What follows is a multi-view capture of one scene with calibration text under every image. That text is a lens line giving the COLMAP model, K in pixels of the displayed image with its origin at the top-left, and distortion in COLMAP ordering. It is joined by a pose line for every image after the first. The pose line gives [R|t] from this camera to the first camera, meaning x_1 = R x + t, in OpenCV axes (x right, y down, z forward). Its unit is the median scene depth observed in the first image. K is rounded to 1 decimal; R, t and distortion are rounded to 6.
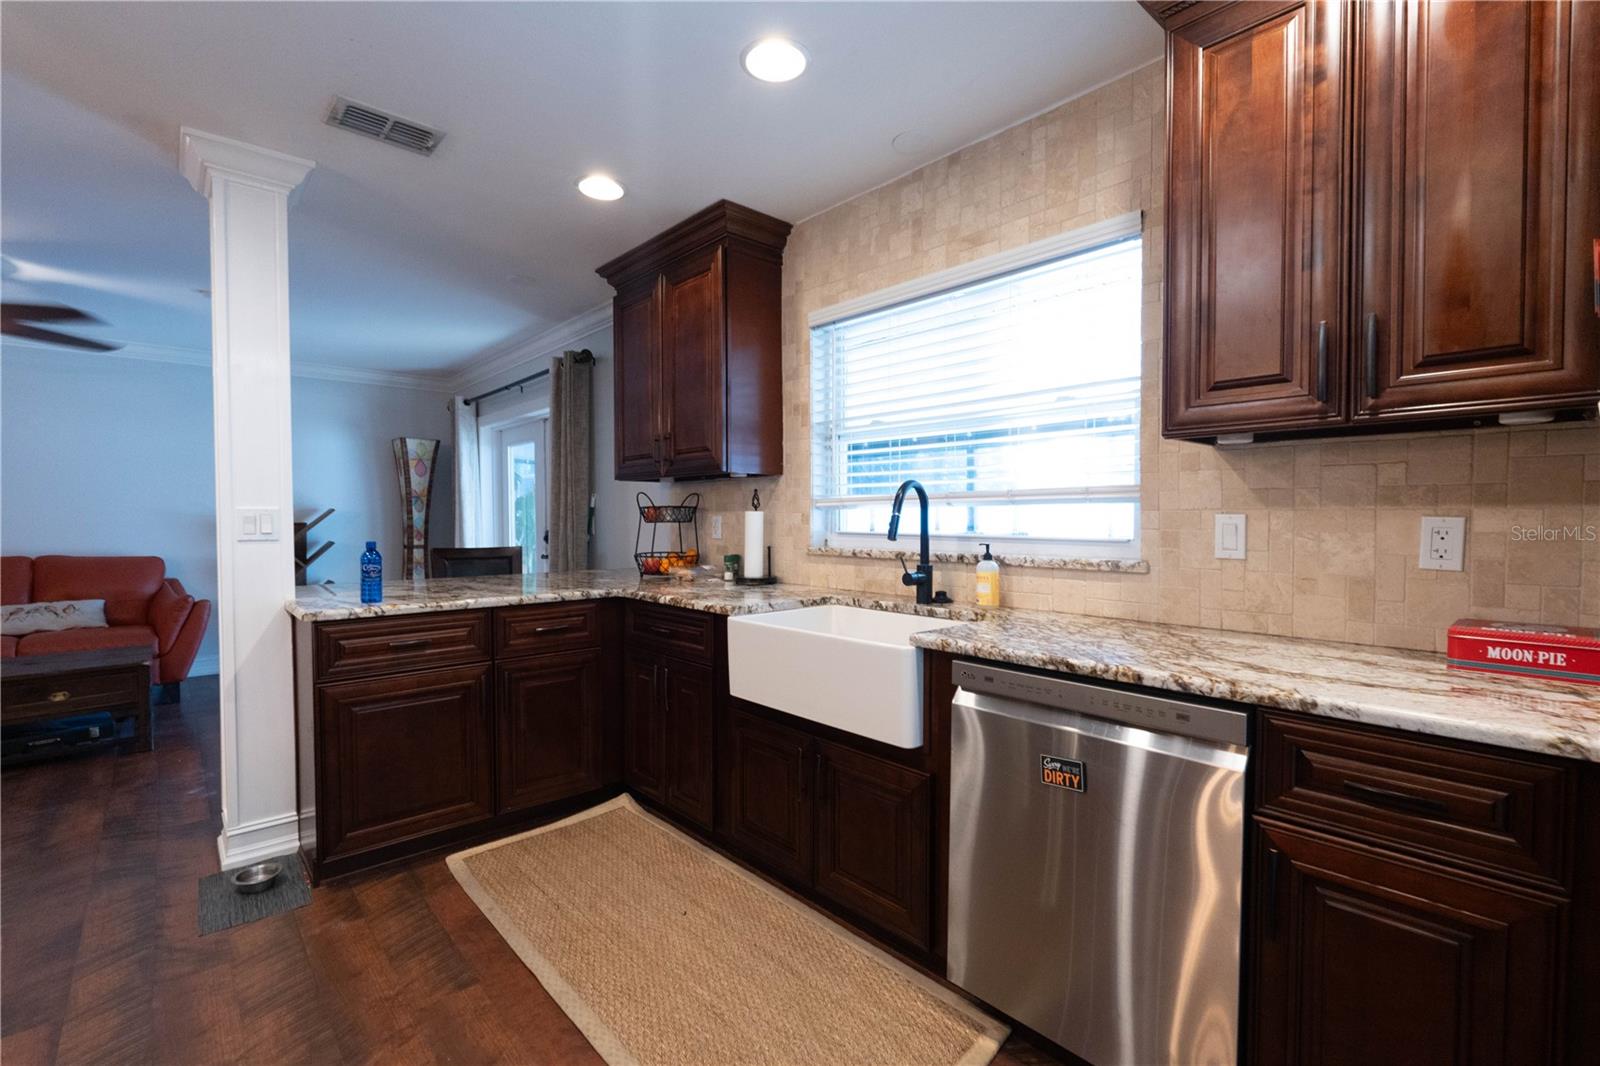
lens RADIAL K [[709.2, 0, 796.4], [0, 709.2, 534.1], [0, 0, 1]] dist [-0.004337, 0.002053]
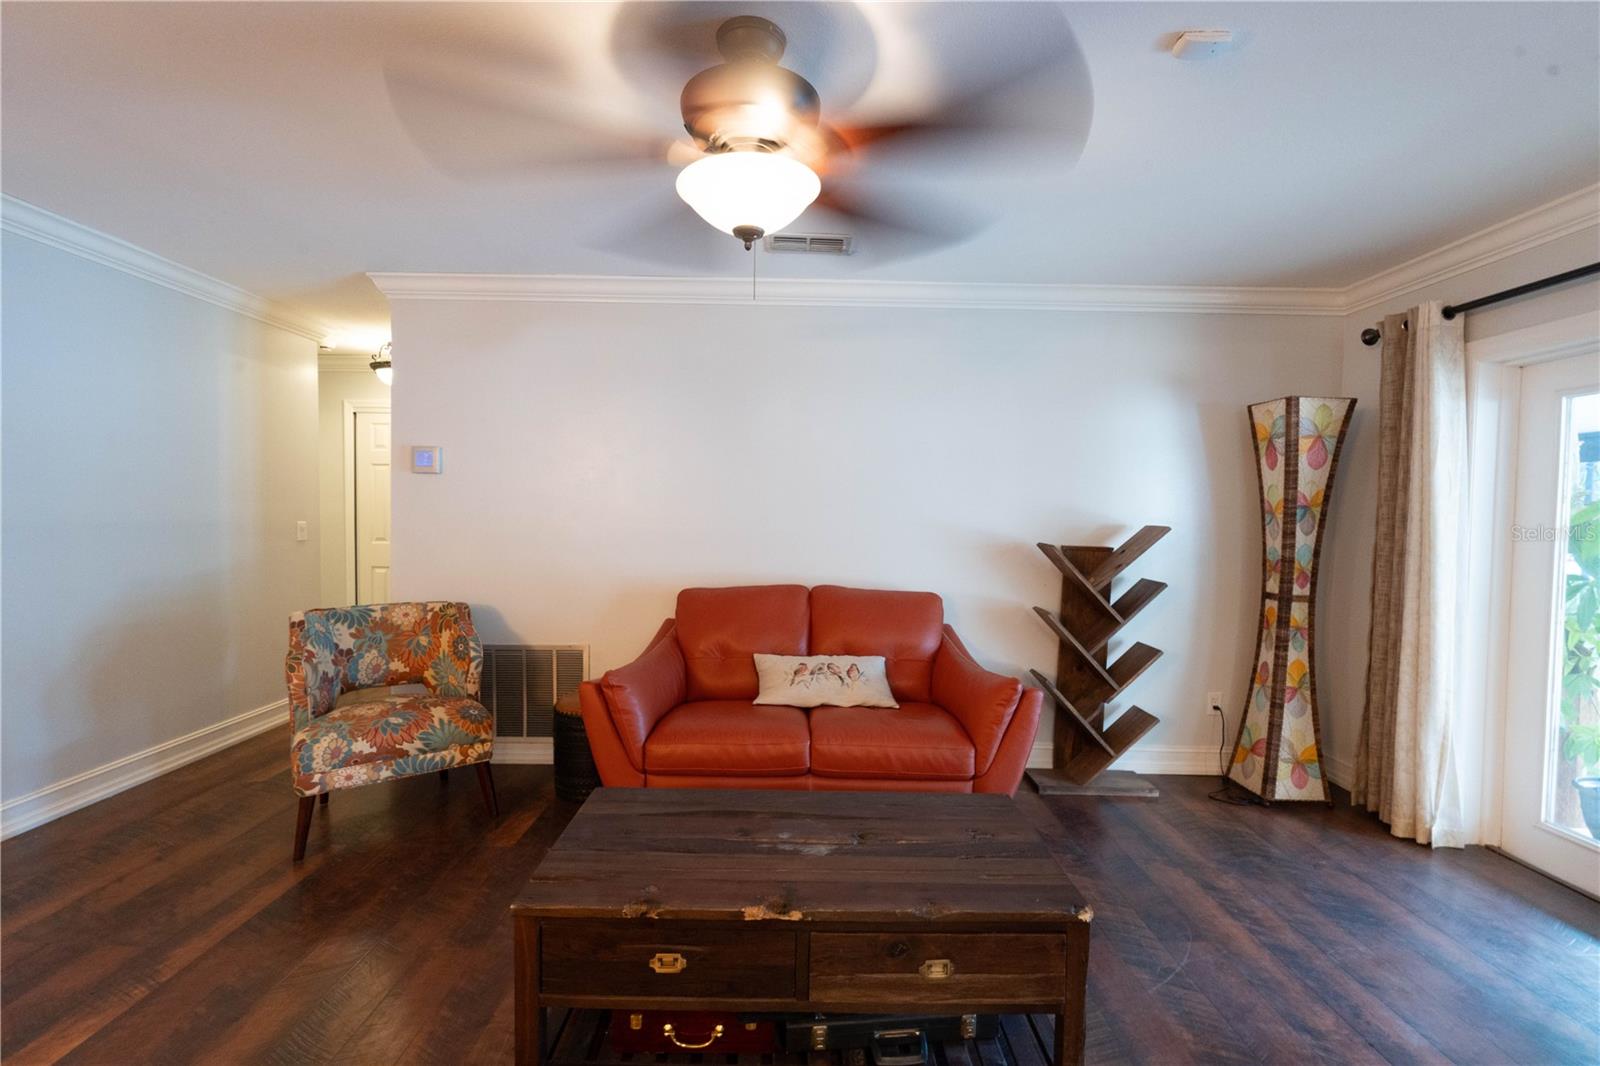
lens RADIAL K [[709.2, 0, 802.4], [0, 709.2, 534.1], [0, 0, 1]] dist [-0.004337, 0.002053]
pose [[0.744899, 0.037275, -0.666136, -1.157274], [-0.037241, 0.999204, 0.014267, -0.062933], [0.666137, 0.014180, 0.745694, 0.862381]]
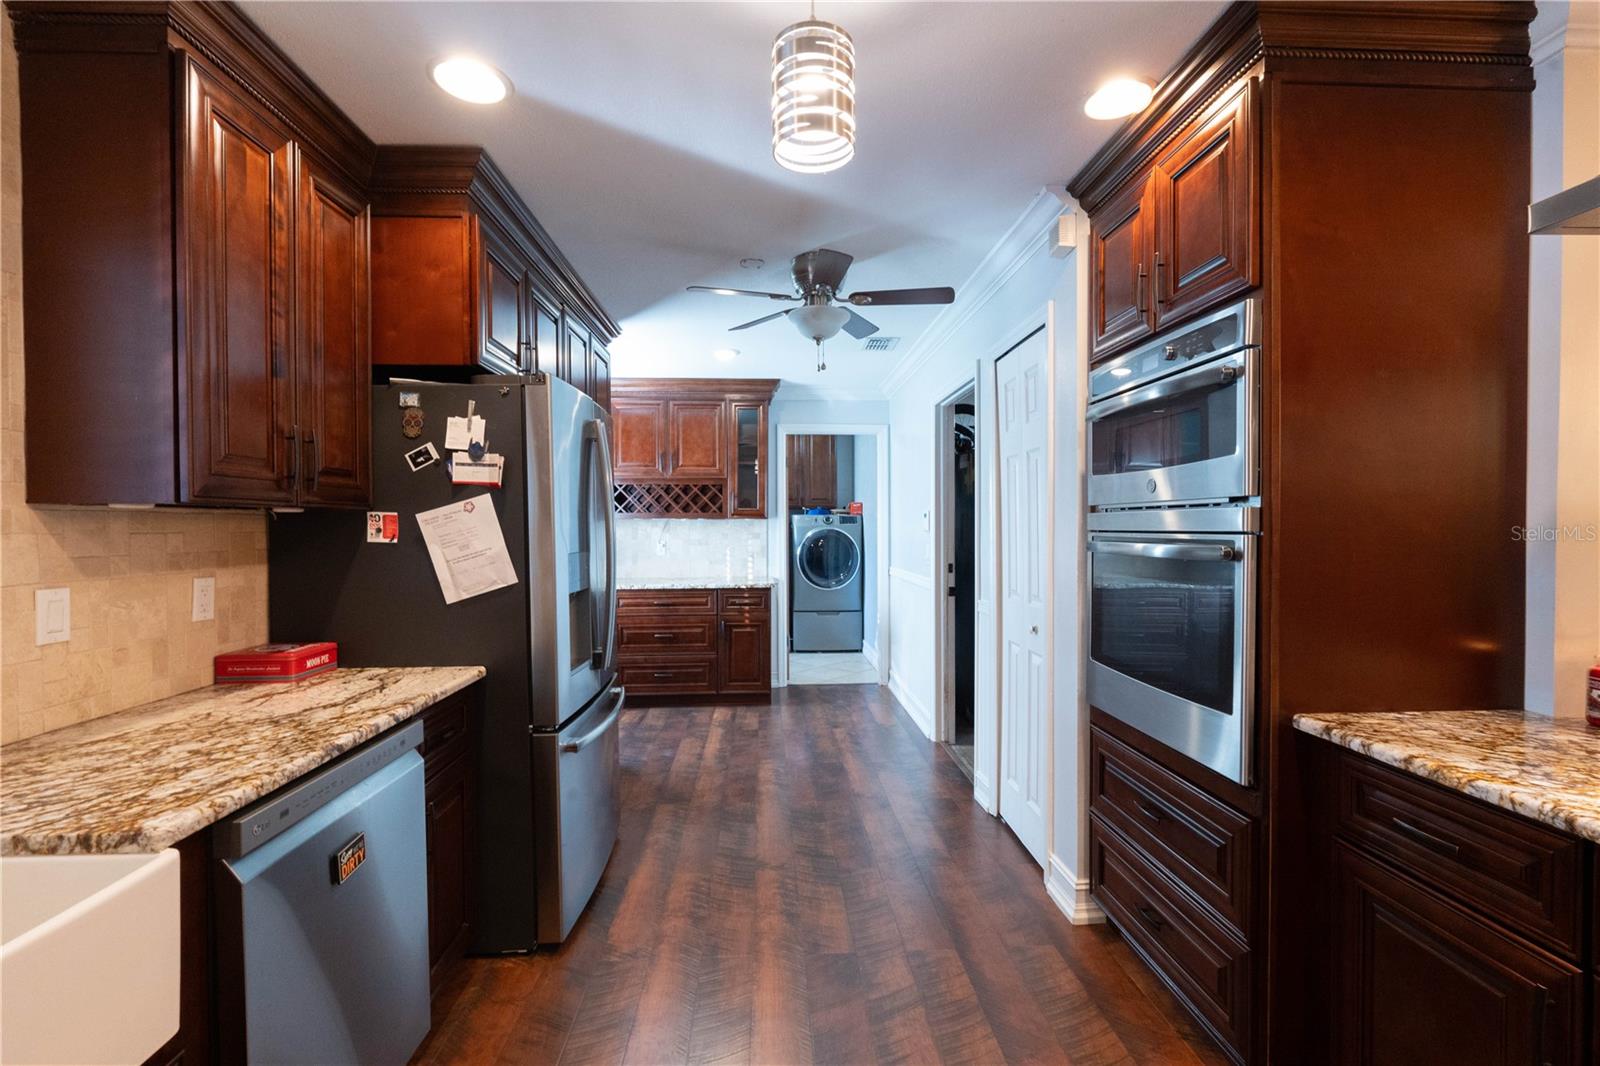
lens RADIAL K [[709.2, 0, 792.7], [0, 709.2, 530.6], [0, 0, 1]] dist [-0.004337, 0.002053]
pose [[-0.772361, 0.001281, 0.635182, -0.428244], [0.023578, 0.999367, 0.026654, -0.073170], [-0.634746, 0.035563, -0.771902, 0.819381]]
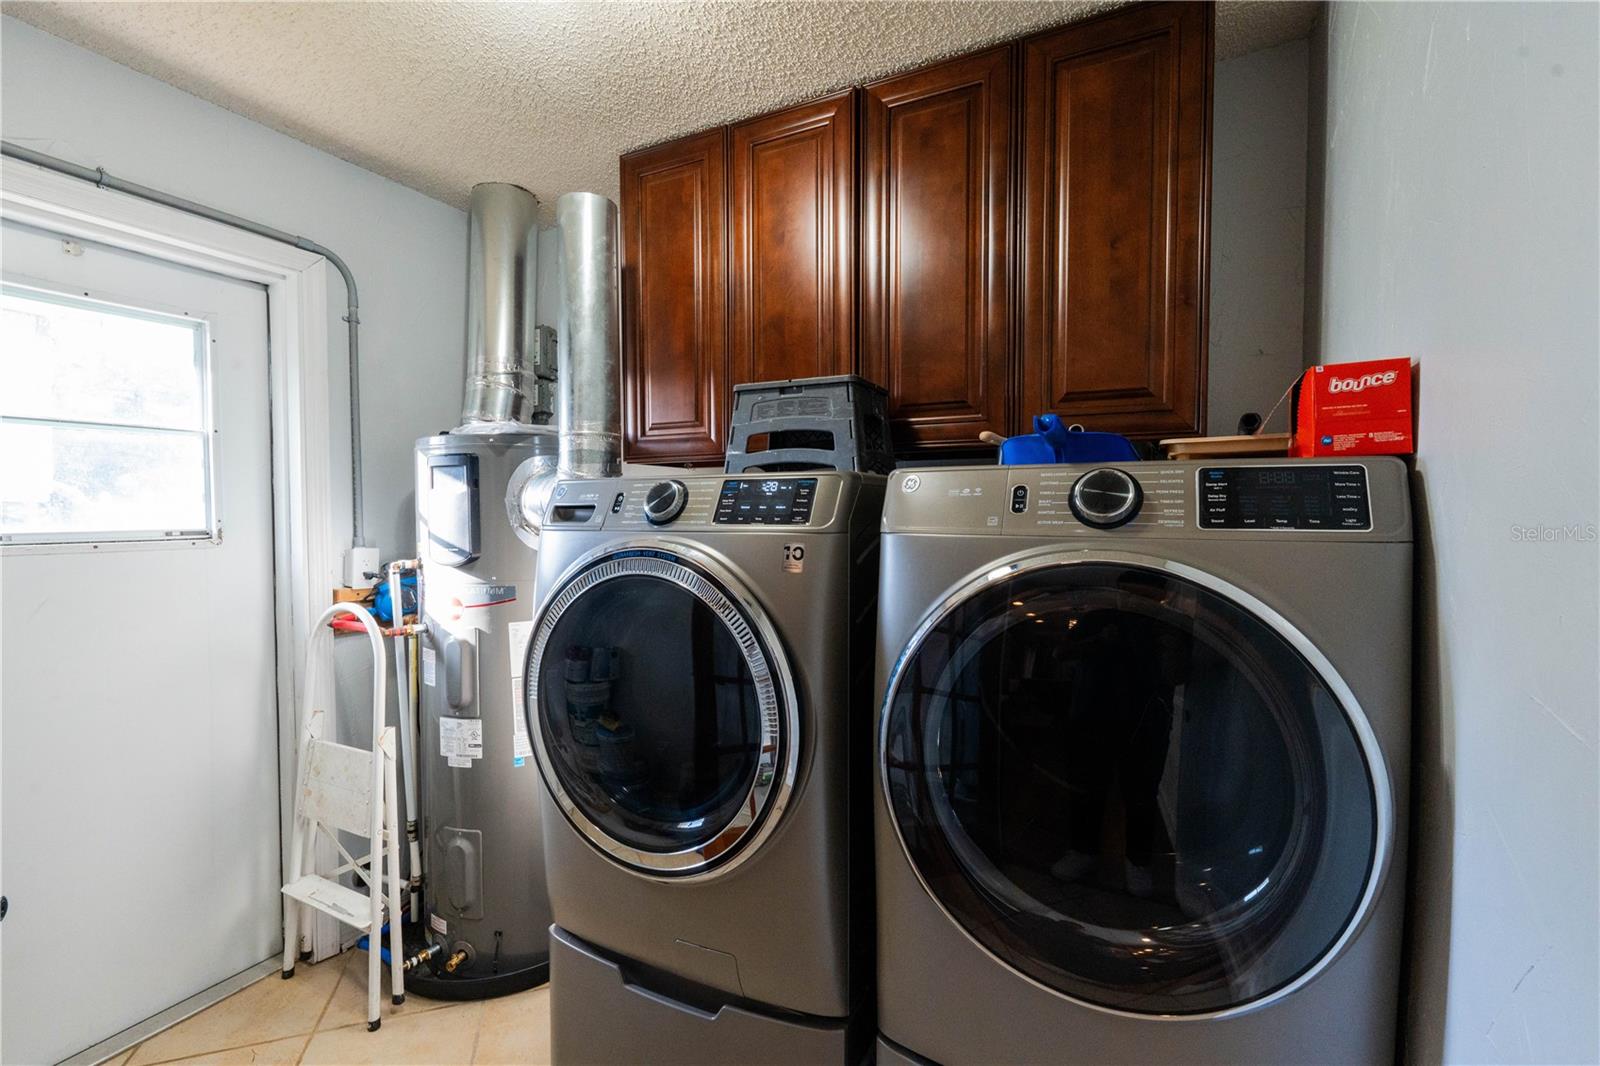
lens RADIAL K [[709.2, 0, 787.4], [0, 709.2, 530.0], [0, 0, 1]] dist [-0.004337, 0.002053]
pose [[-0.354599, -0.025416, 0.934673, 1.032579], [0.026041, 0.998974, 0.037044, -0.035827], [-0.934656, 0.037476, -0.353574, -1.263365]]
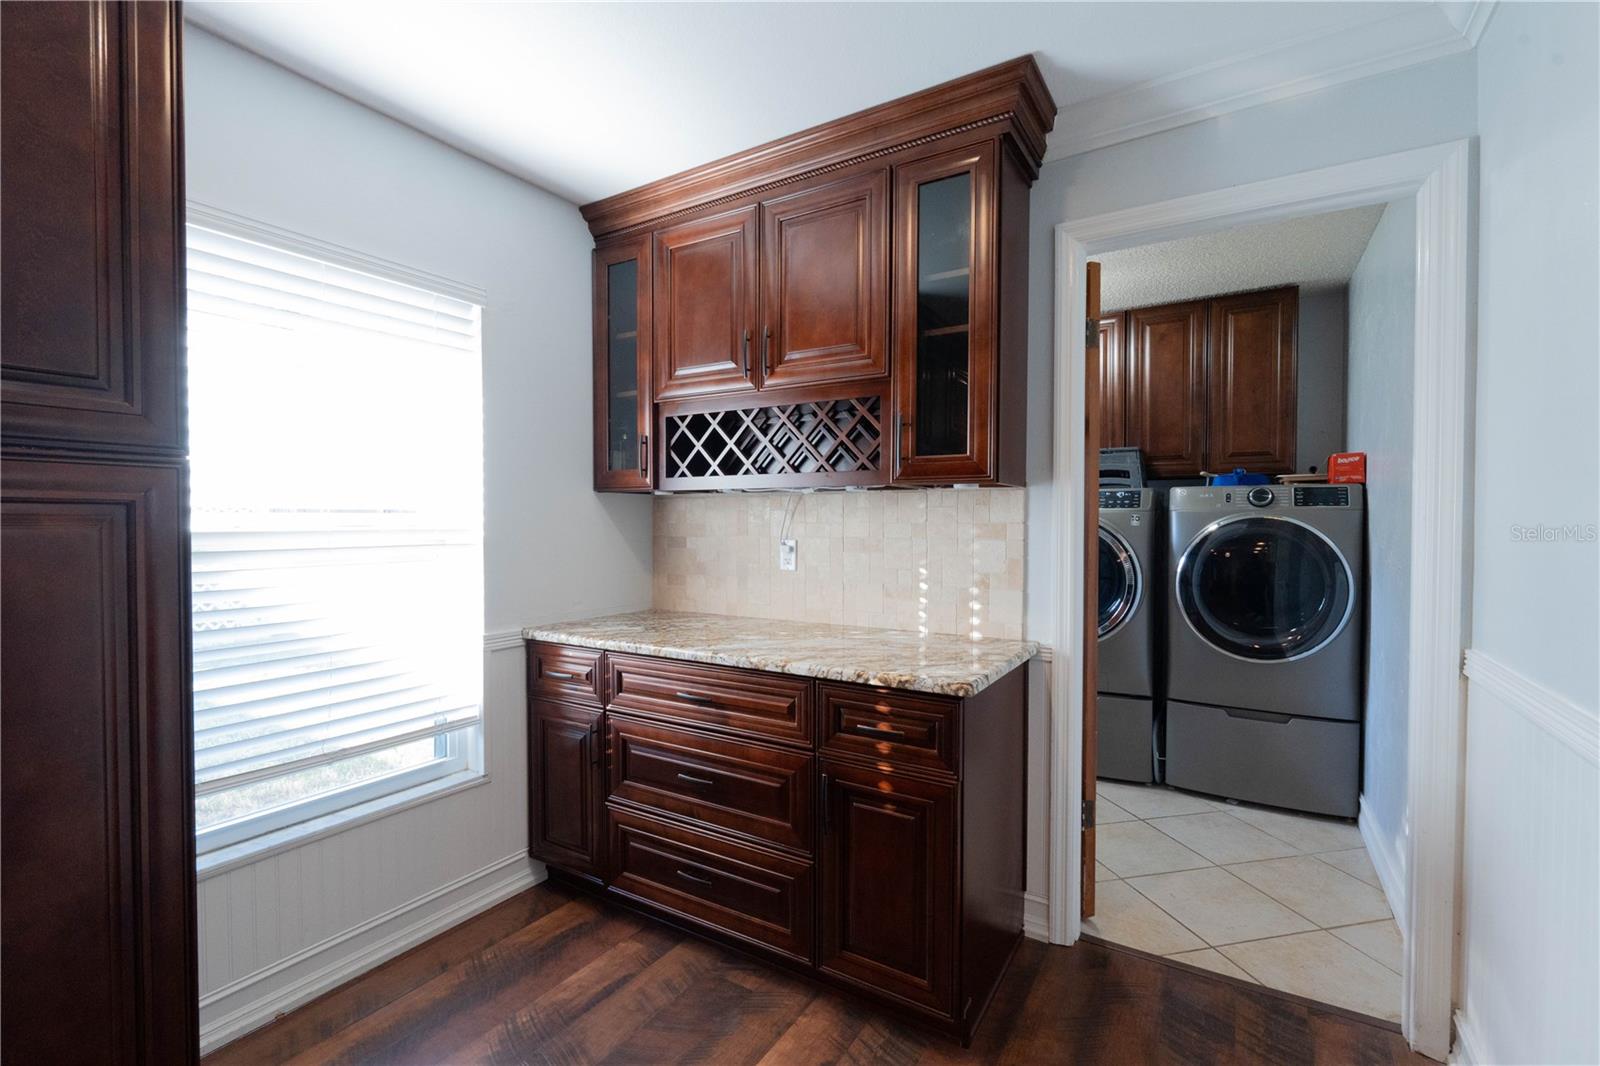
lens RADIAL K [[709.2, 0, 795.3], [0, 709.2, 535.0], [0, 0, 1]] dist [-0.004337, 0.002053]
pose [[-0.273280, -0.017381, 0.961777, 0.371007], [0.025871, 0.999342, 0.025410, -0.020457], [-0.961586, 0.031826, -0.272651, -0.445407]]
